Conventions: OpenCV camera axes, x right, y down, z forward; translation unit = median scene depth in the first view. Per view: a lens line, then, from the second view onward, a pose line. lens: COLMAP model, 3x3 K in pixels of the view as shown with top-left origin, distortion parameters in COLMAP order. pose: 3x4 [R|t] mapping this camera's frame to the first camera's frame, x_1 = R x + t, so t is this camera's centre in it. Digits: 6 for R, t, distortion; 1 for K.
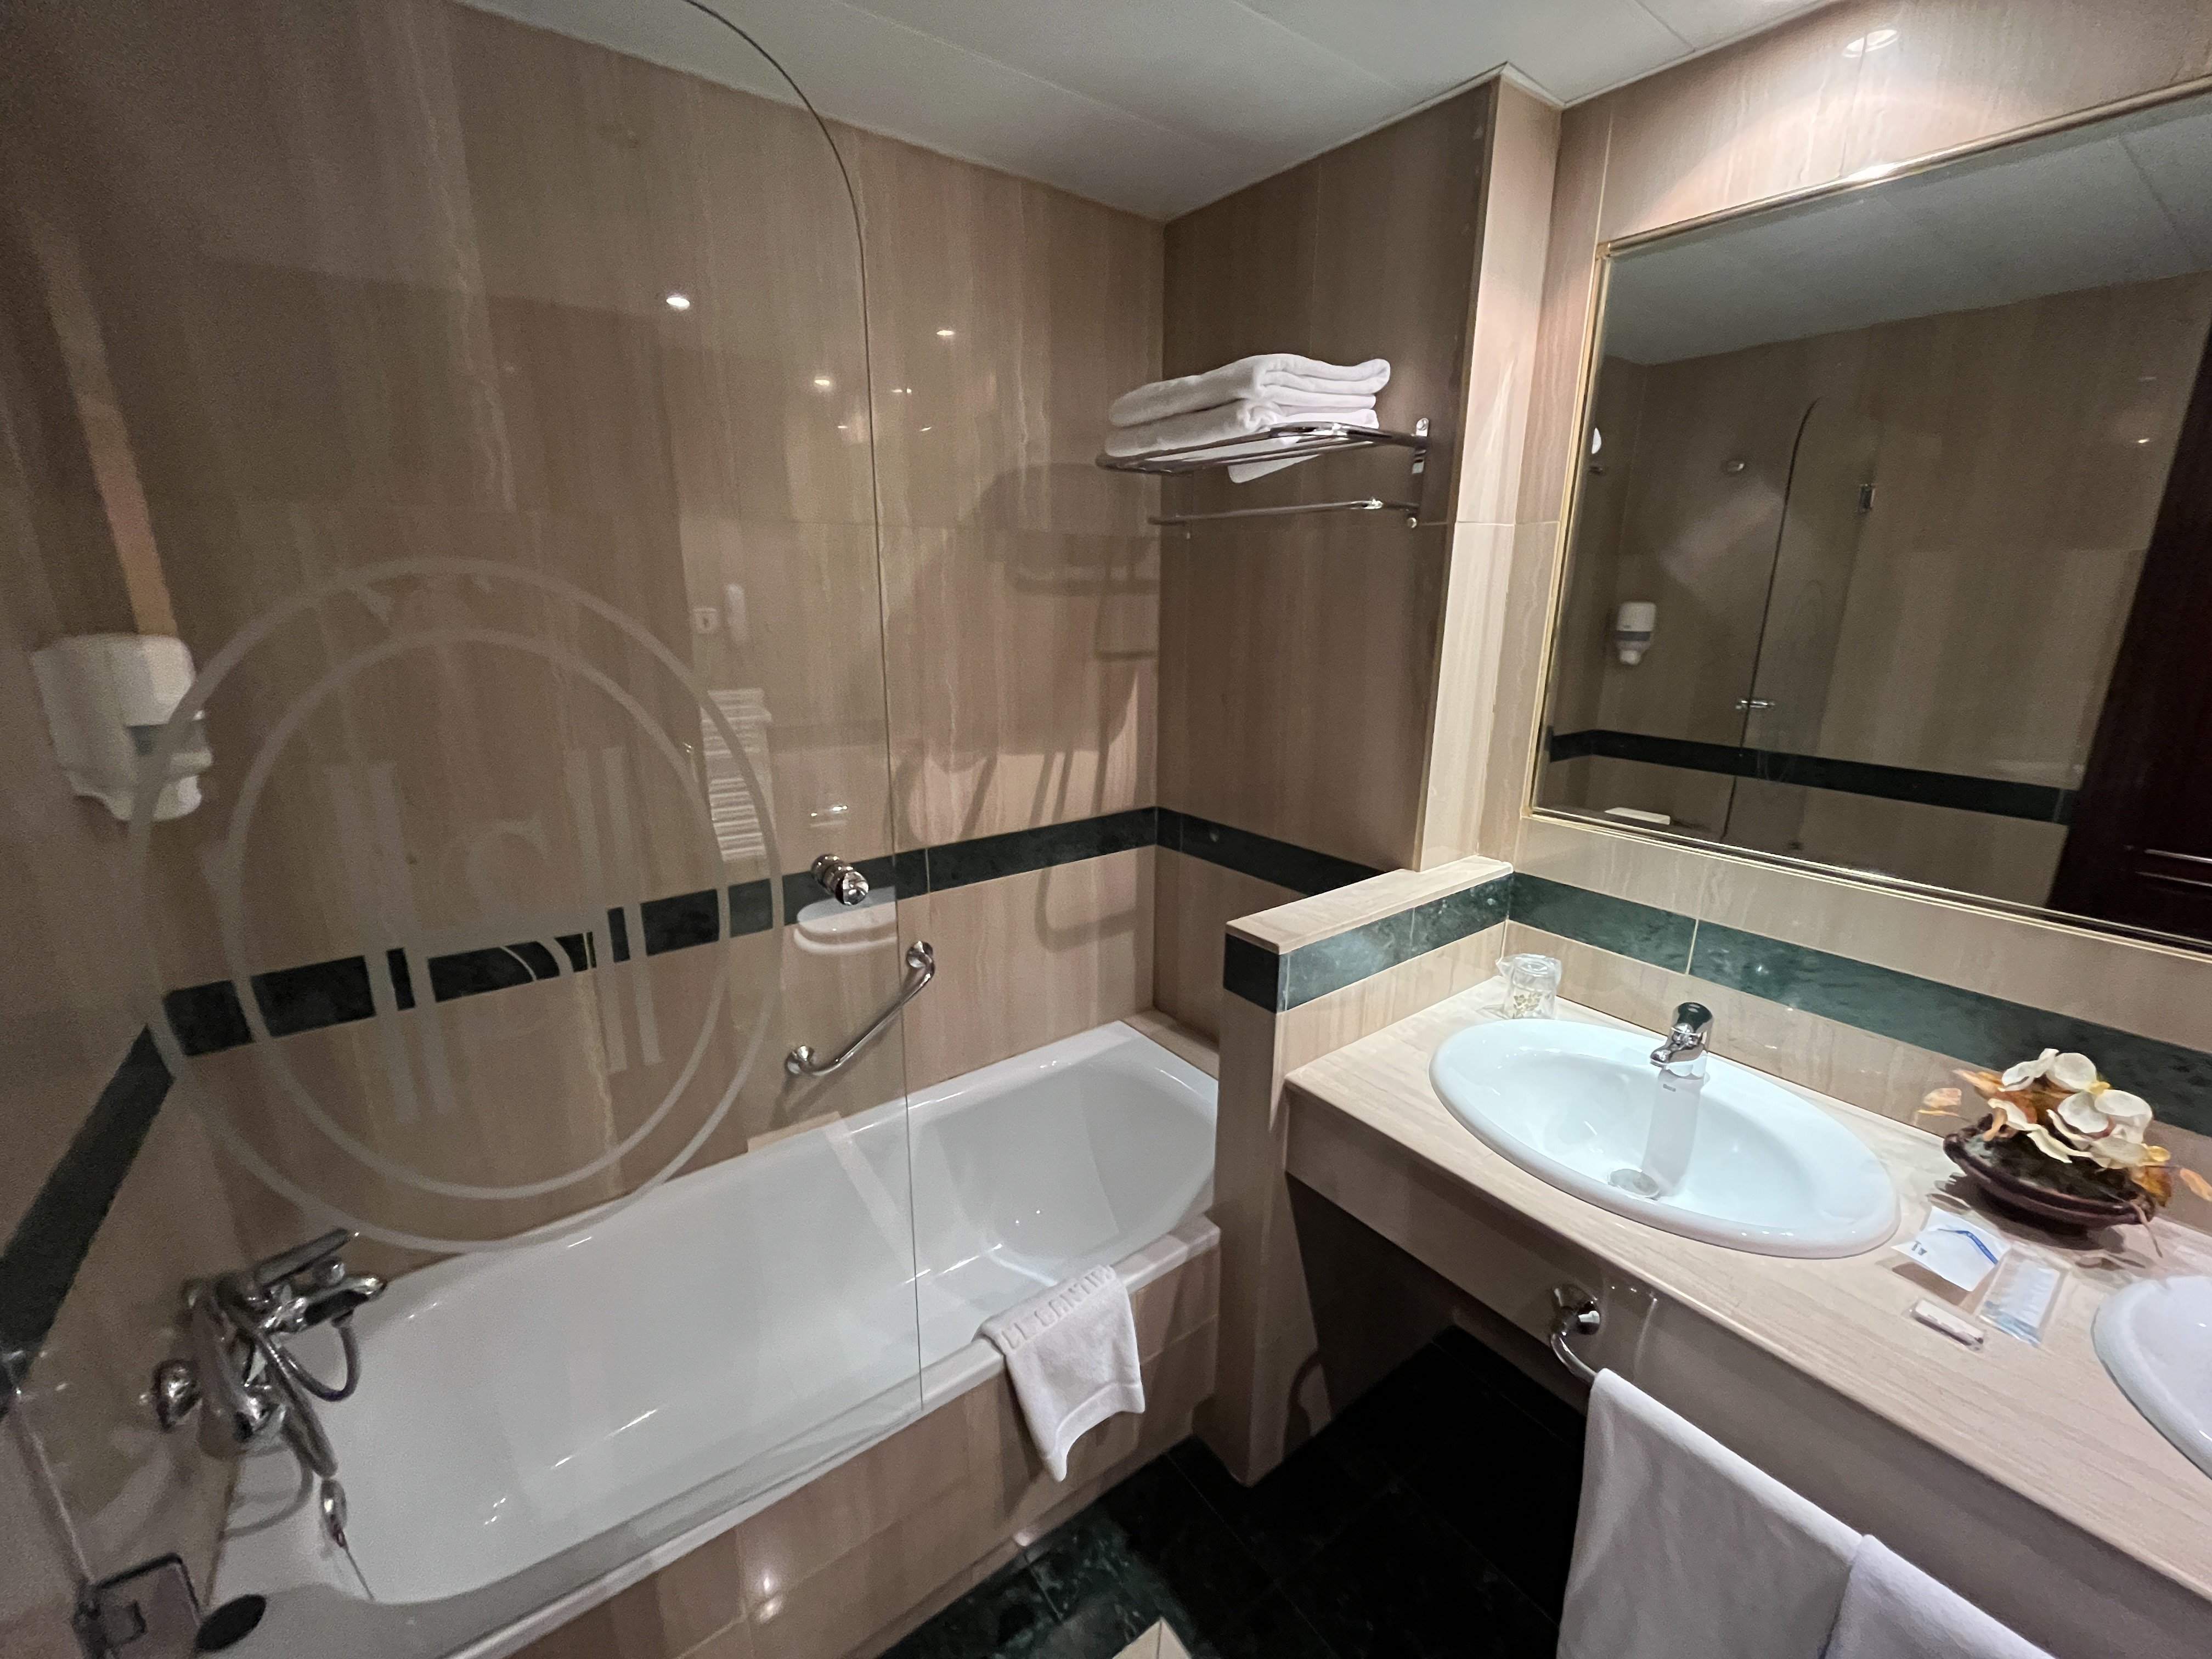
lens RADIAL K [[907.2, 0, 1101.1], [0, 907.2, 824.0], [0, 0, 1]] dist [-0.002079, 0.000363]
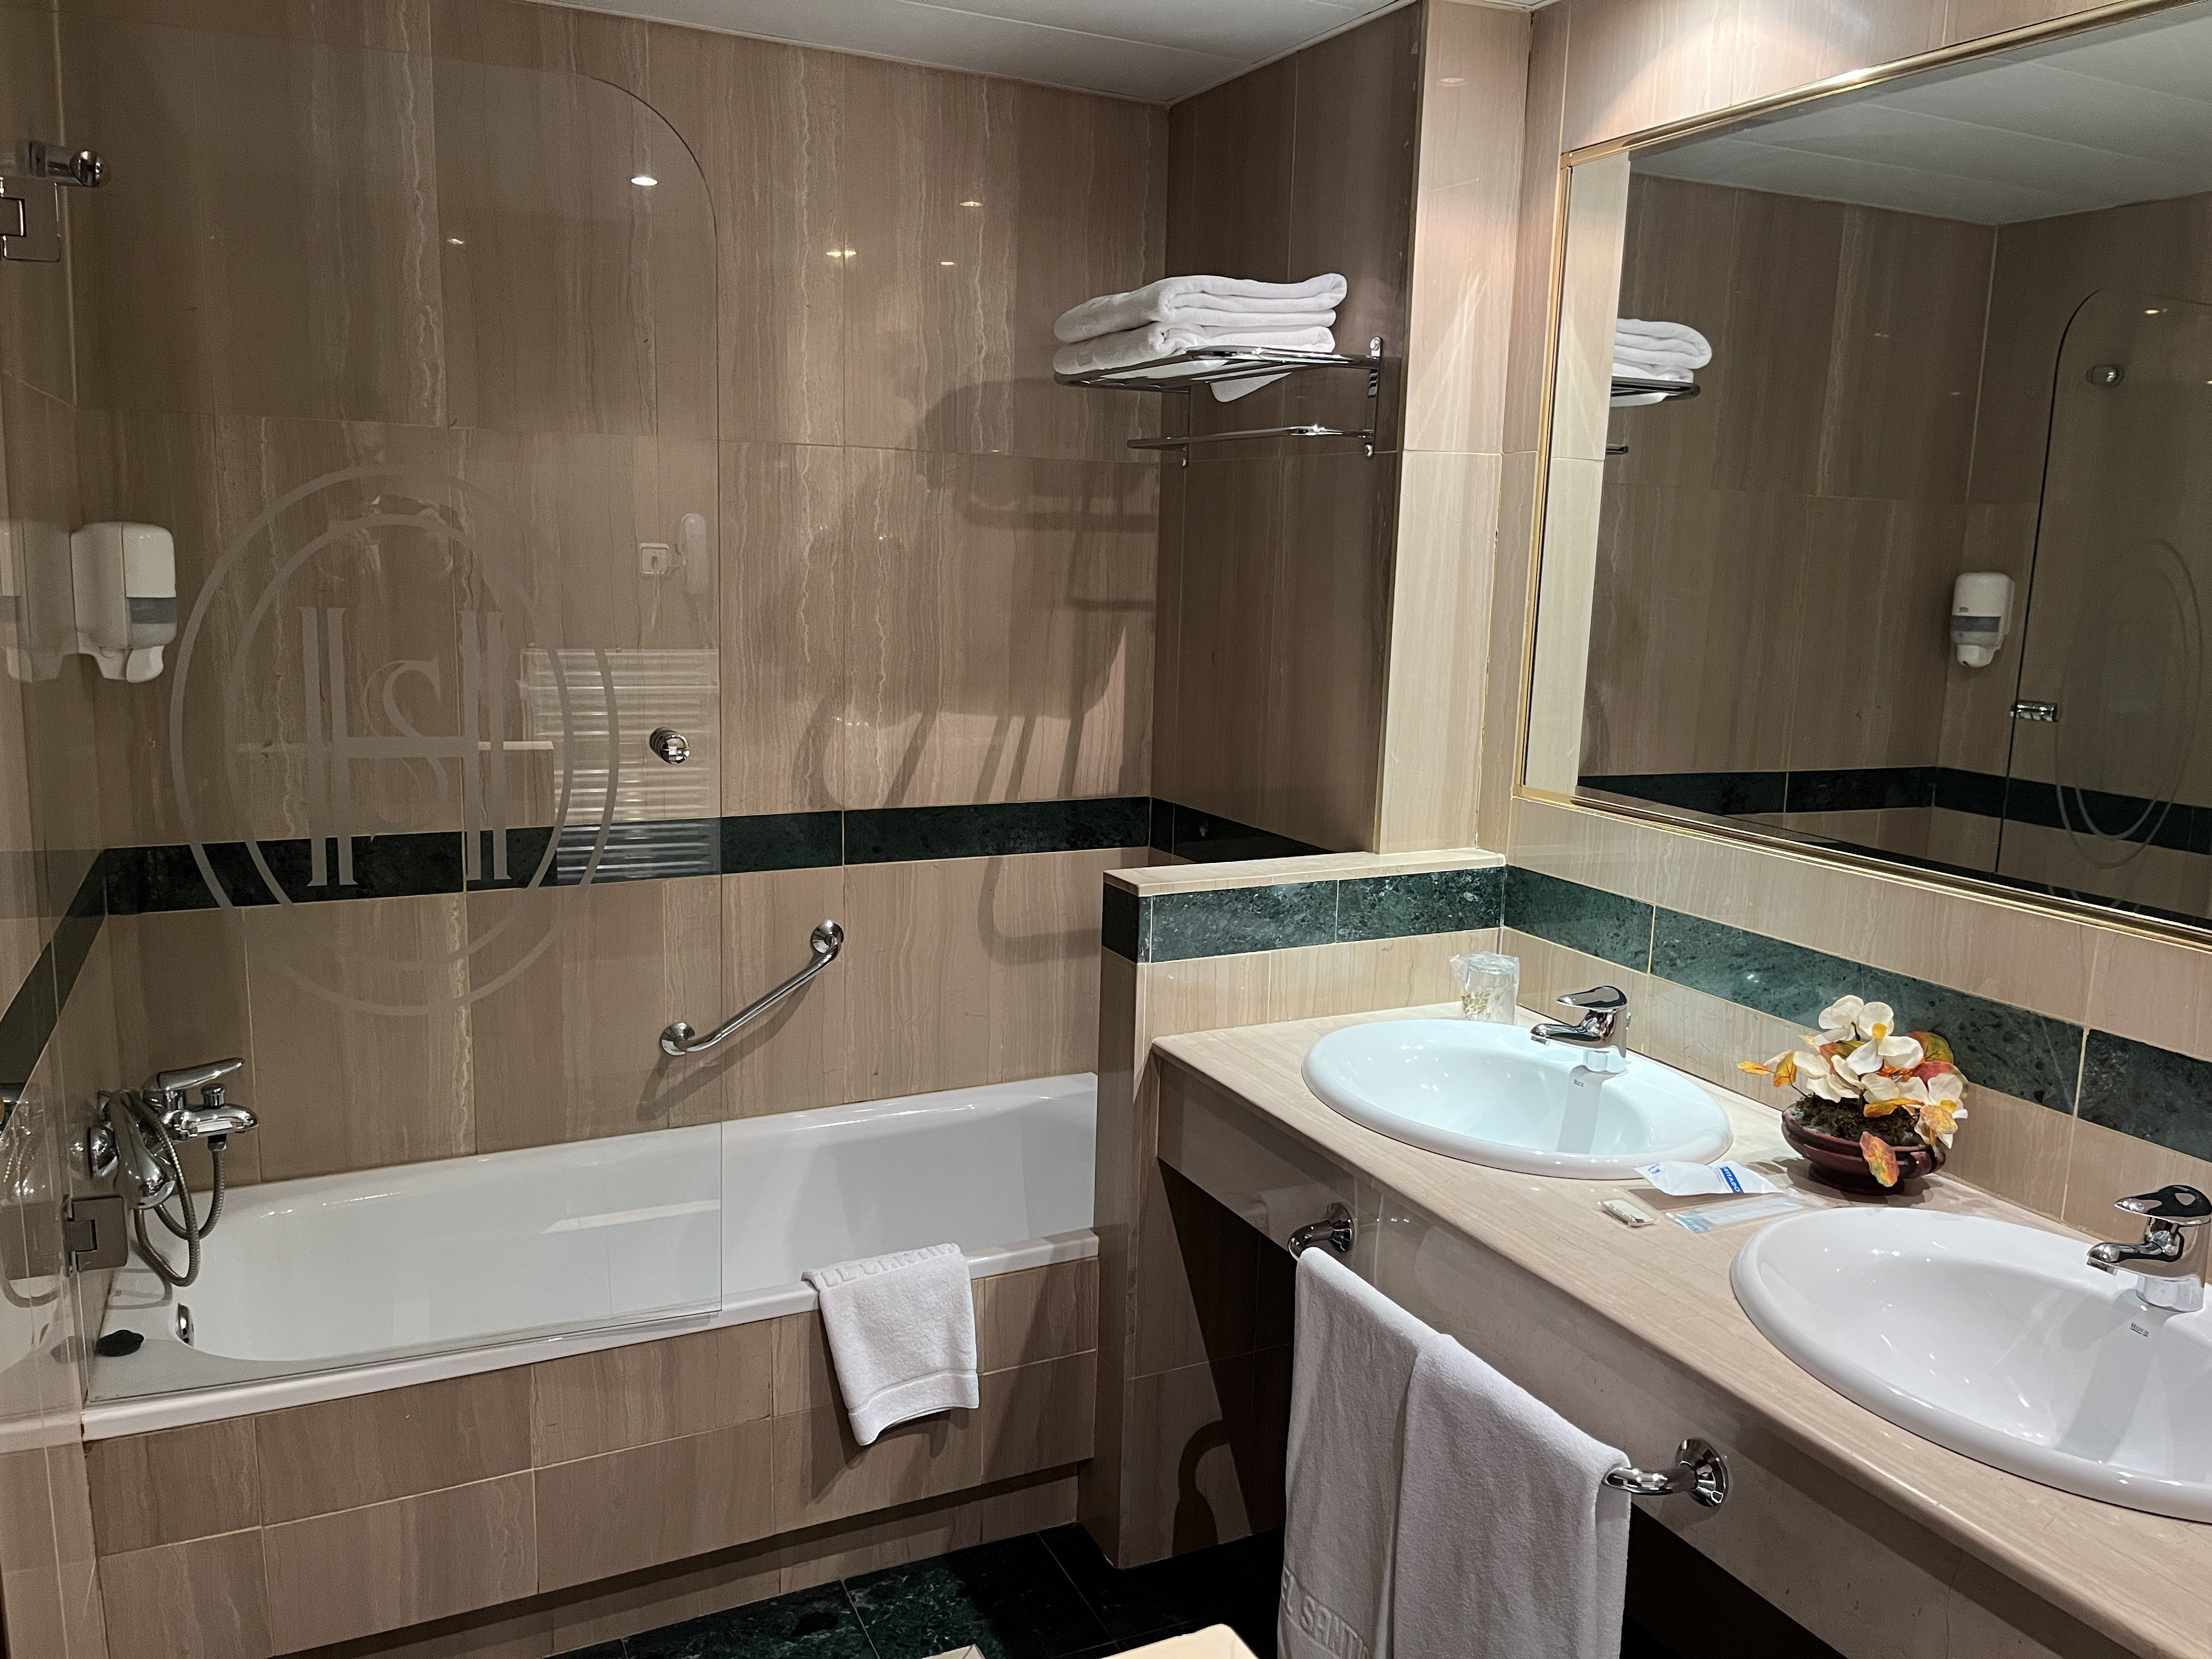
lens RADIAL K [[1684.5, 0, 1106.0], [0, 1684.5, 829.5], [0, 0, 1]] dist [0.063954, -0.093779]
pose [[0.982257, 0.055552, -0.179122, 0.393583], [-0.072478, 0.993358, -0.089372, 0.195096], [0.172968, 0.100769, 0.979759, -0.606754]]
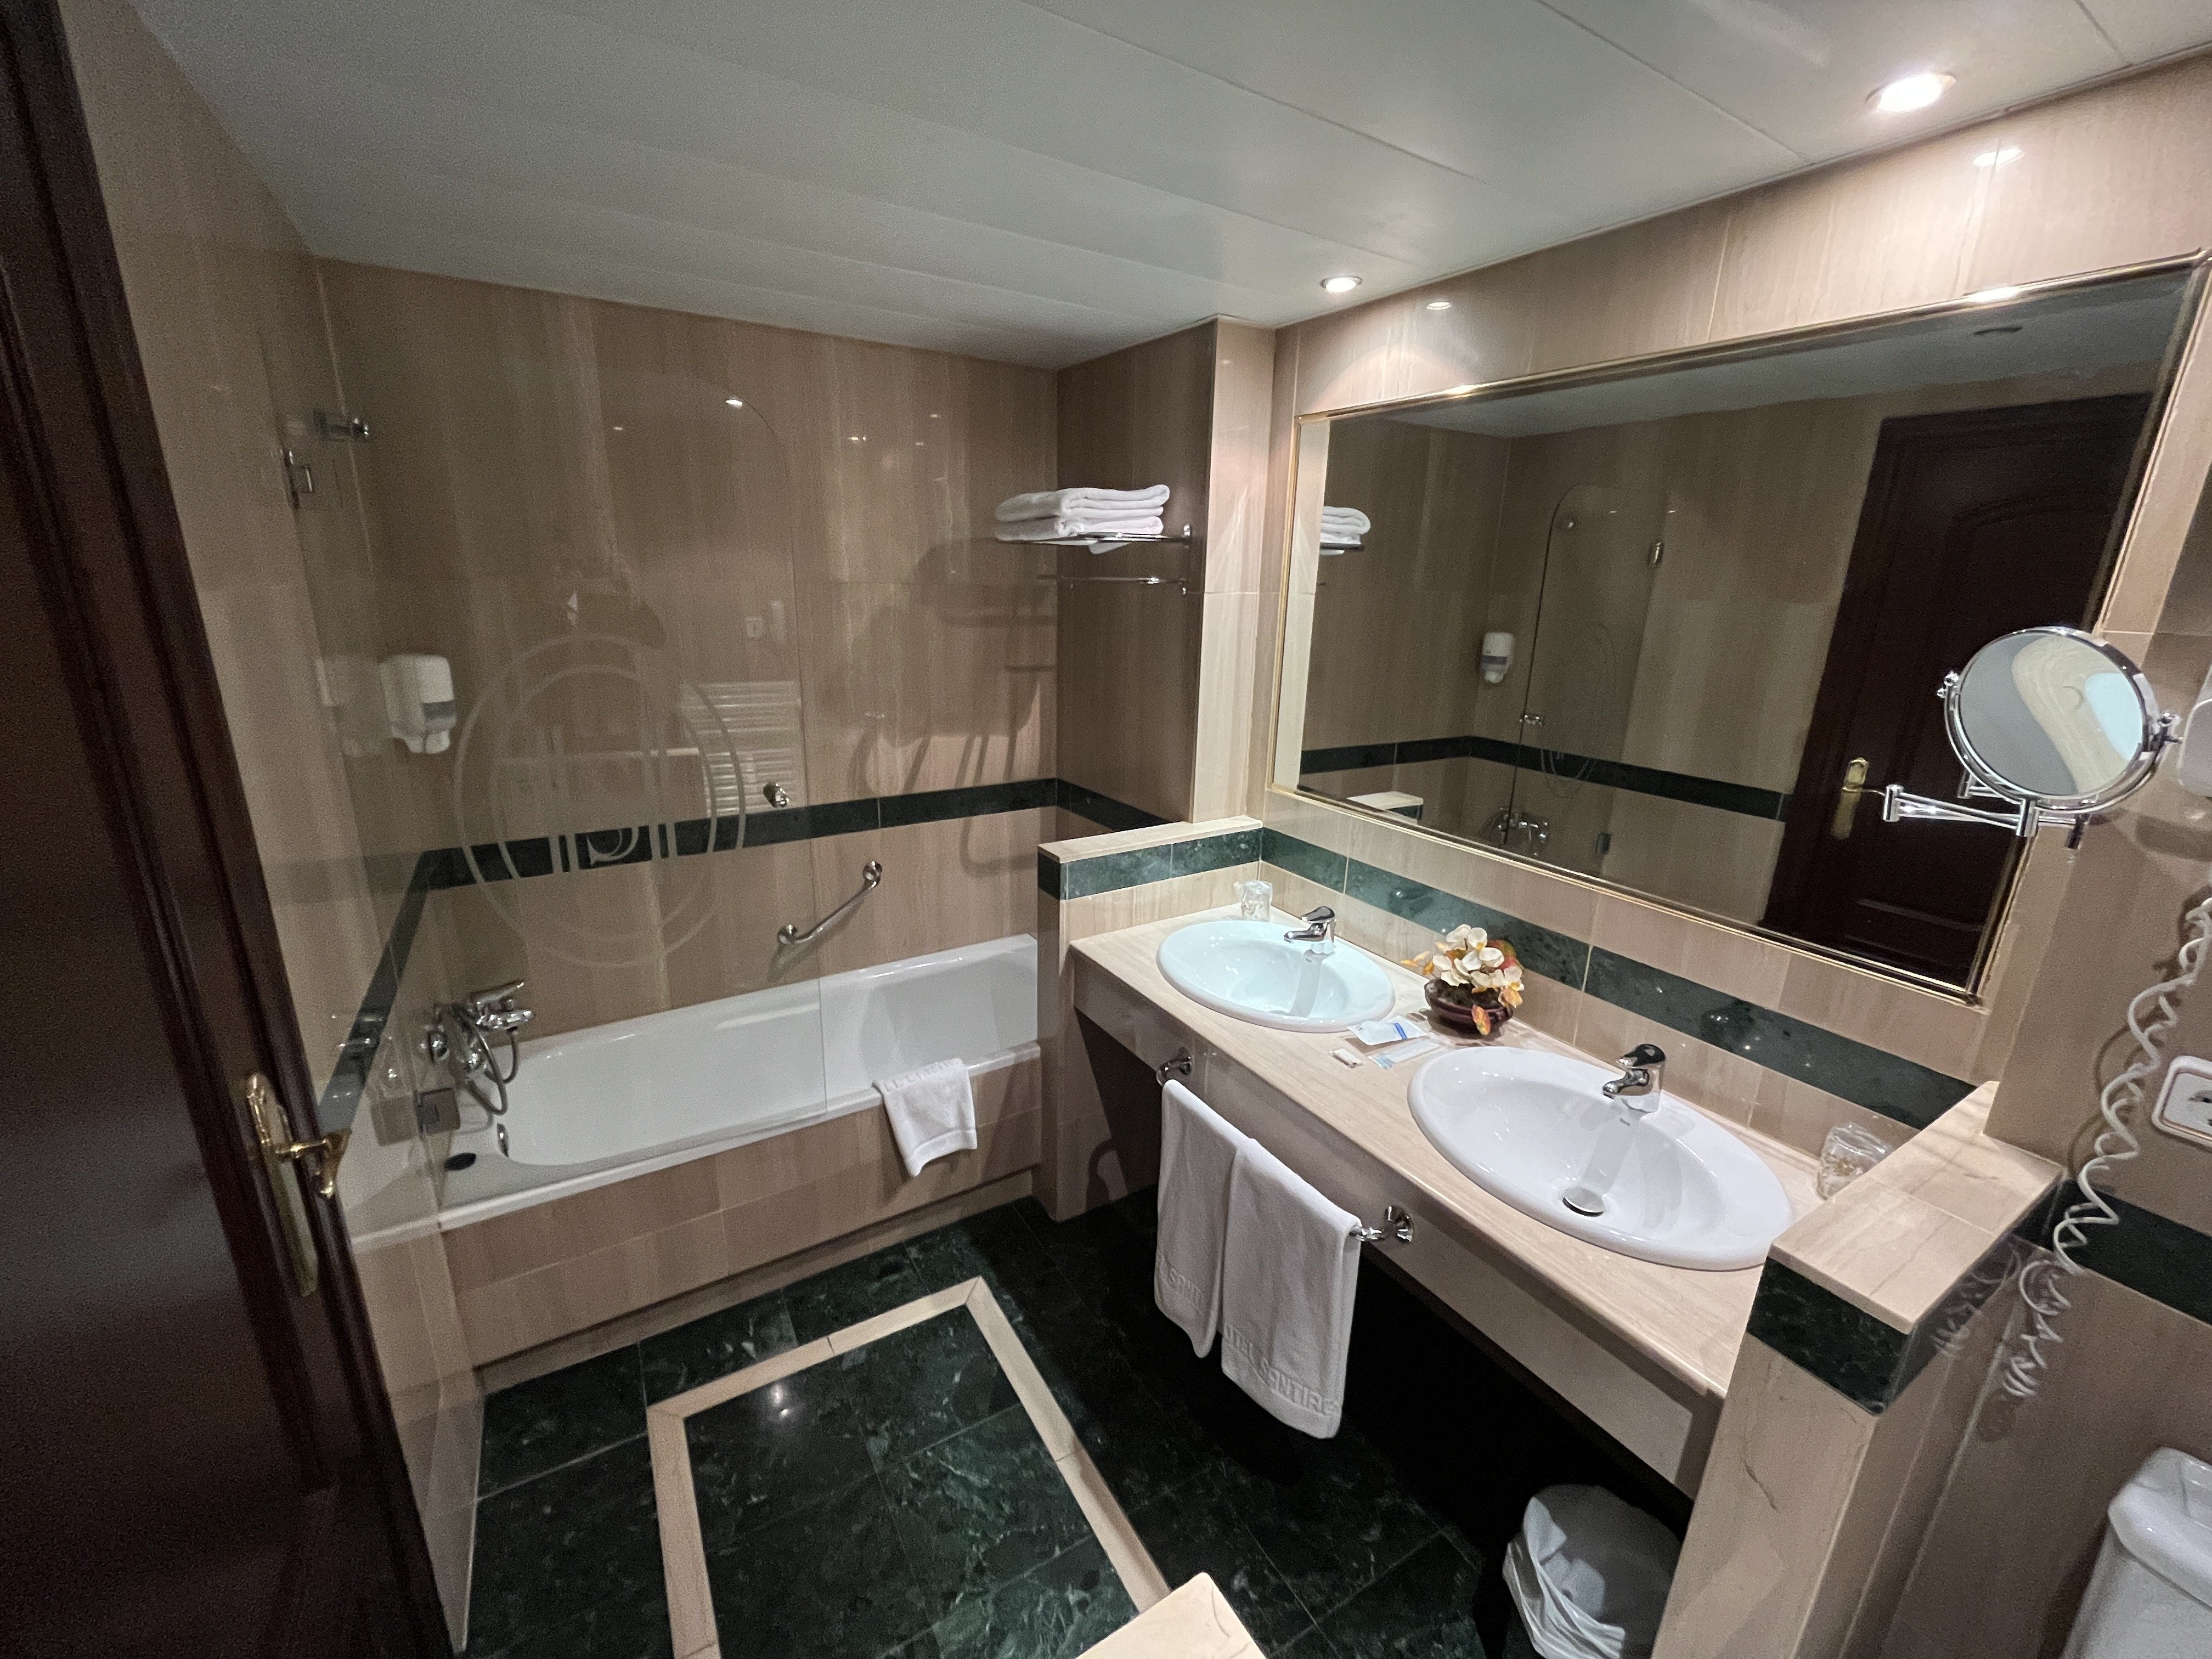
lens RADIAL K [[907.2, 0, 1101.1], [0, 907.2, 824.0], [0, 0, 1]] dist [-0.002079, 0.000363]
pose [[0.996243, 0.041325, -0.076101, 0.325052], [-0.040578, 0.999112, 0.011336, 0.044000], [0.076502, -0.008205, 0.997036, -0.509757]]
